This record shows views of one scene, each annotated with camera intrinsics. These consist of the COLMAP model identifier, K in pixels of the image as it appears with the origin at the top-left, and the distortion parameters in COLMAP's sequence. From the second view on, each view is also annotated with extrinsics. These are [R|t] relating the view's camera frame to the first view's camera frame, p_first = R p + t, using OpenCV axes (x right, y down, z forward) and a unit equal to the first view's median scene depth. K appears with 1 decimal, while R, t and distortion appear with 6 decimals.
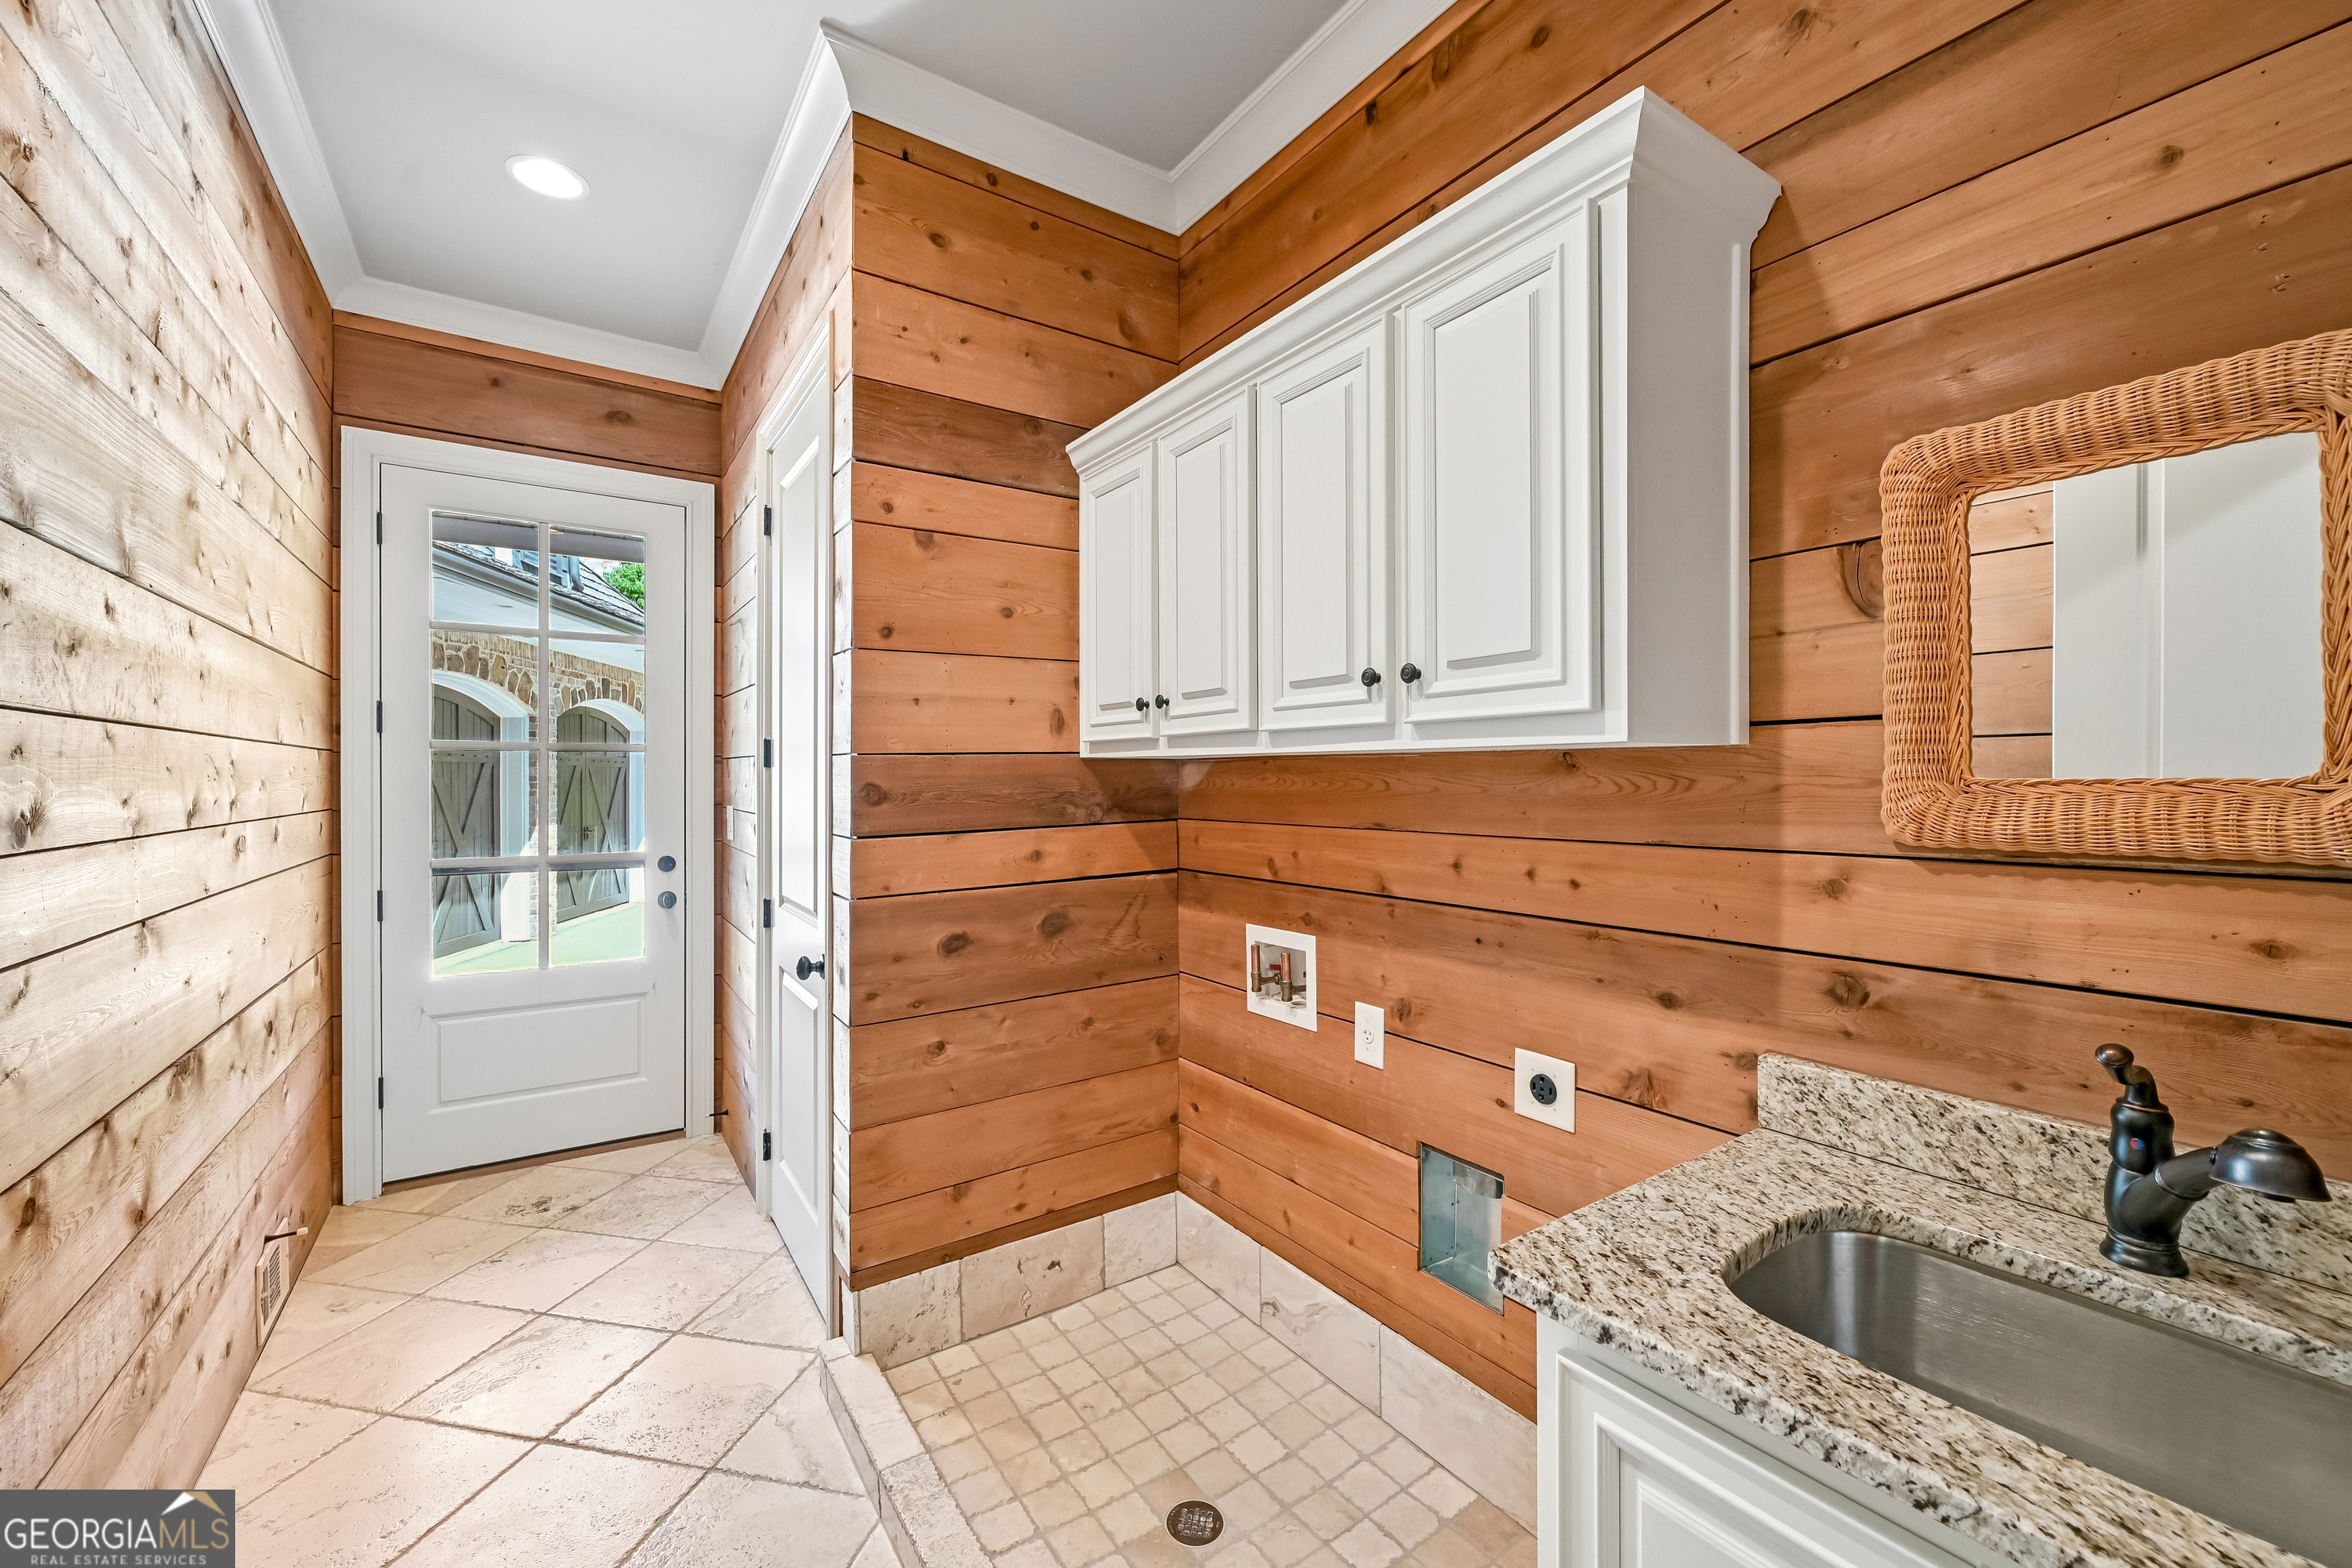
lens RADIAL K [[938.0, 0, 1155.6], [0, 938.0, 788.1], [0, 0, 1]] dist [-0.001681, 0.000355]
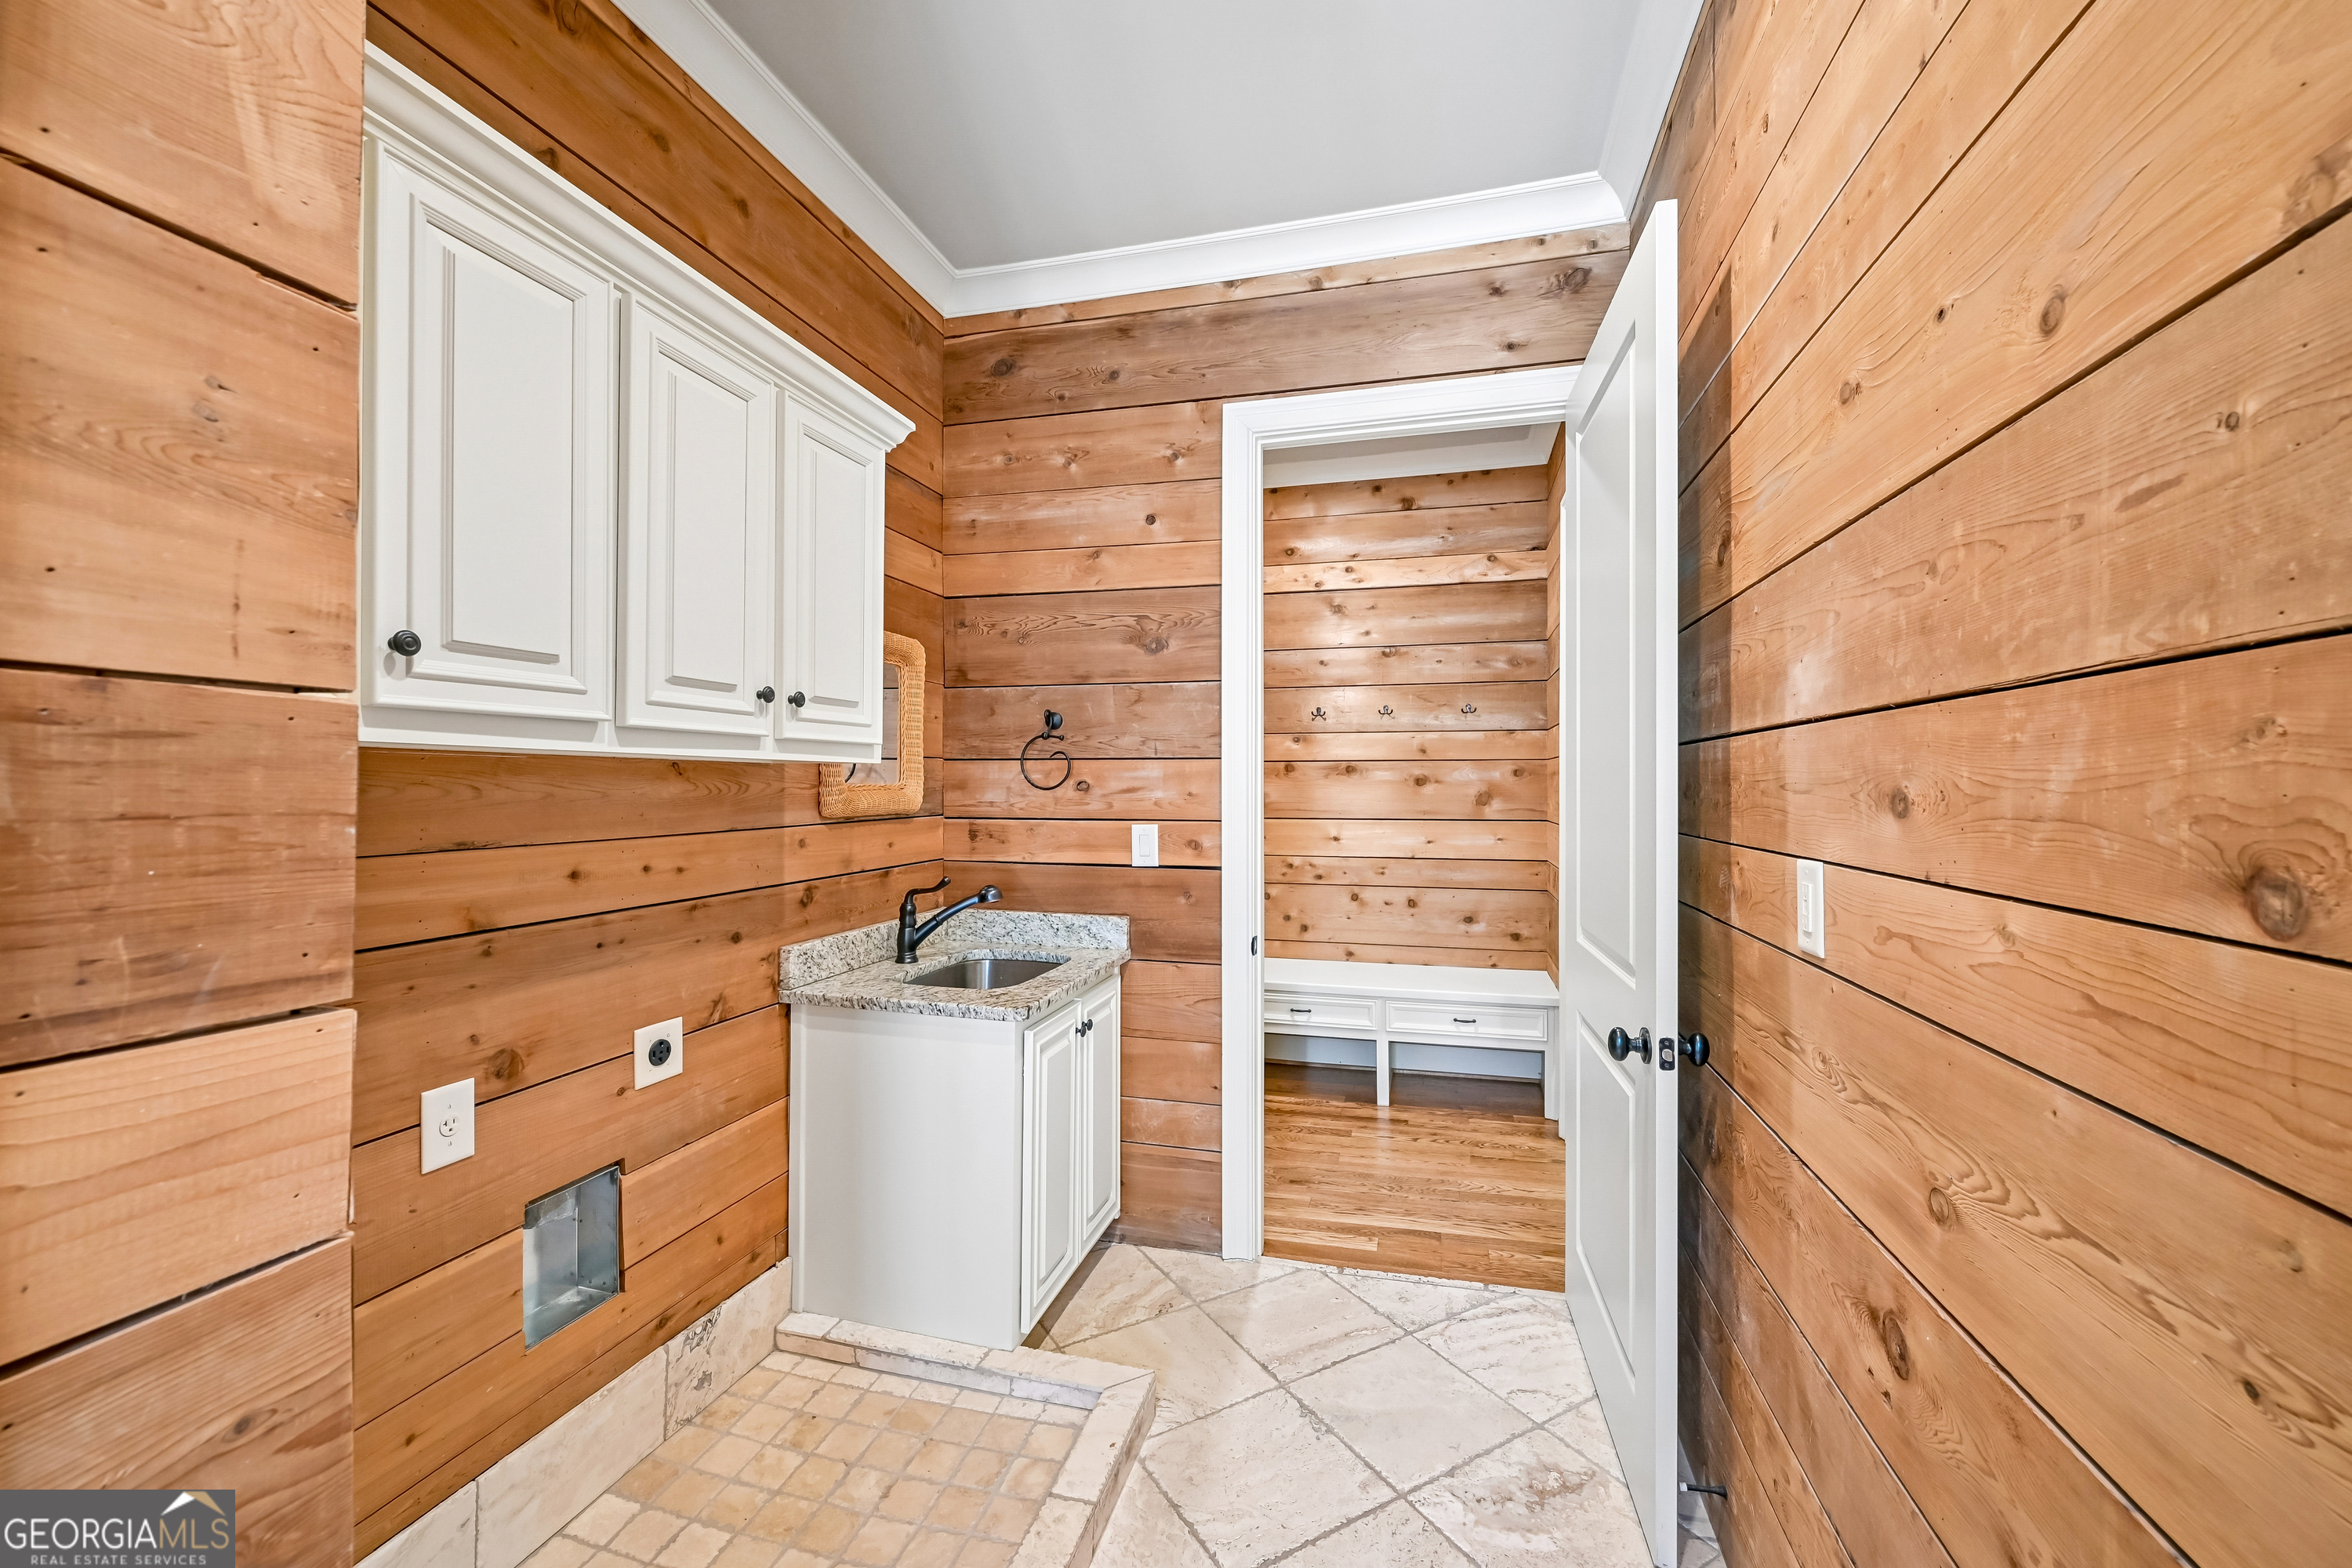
lens RADIAL K [[938.0, 0, 1168.0], [0, 938.0, 775.4], [0, 0, 1]] dist [-0.001681, 0.000355]
pose [[-0.655439, 0.004842, 0.755232, -0.862899], [0.003305, 0.999988, -0.003543, -0.014575], [-0.755240, 0.000174, -0.655448, 1.267767]]
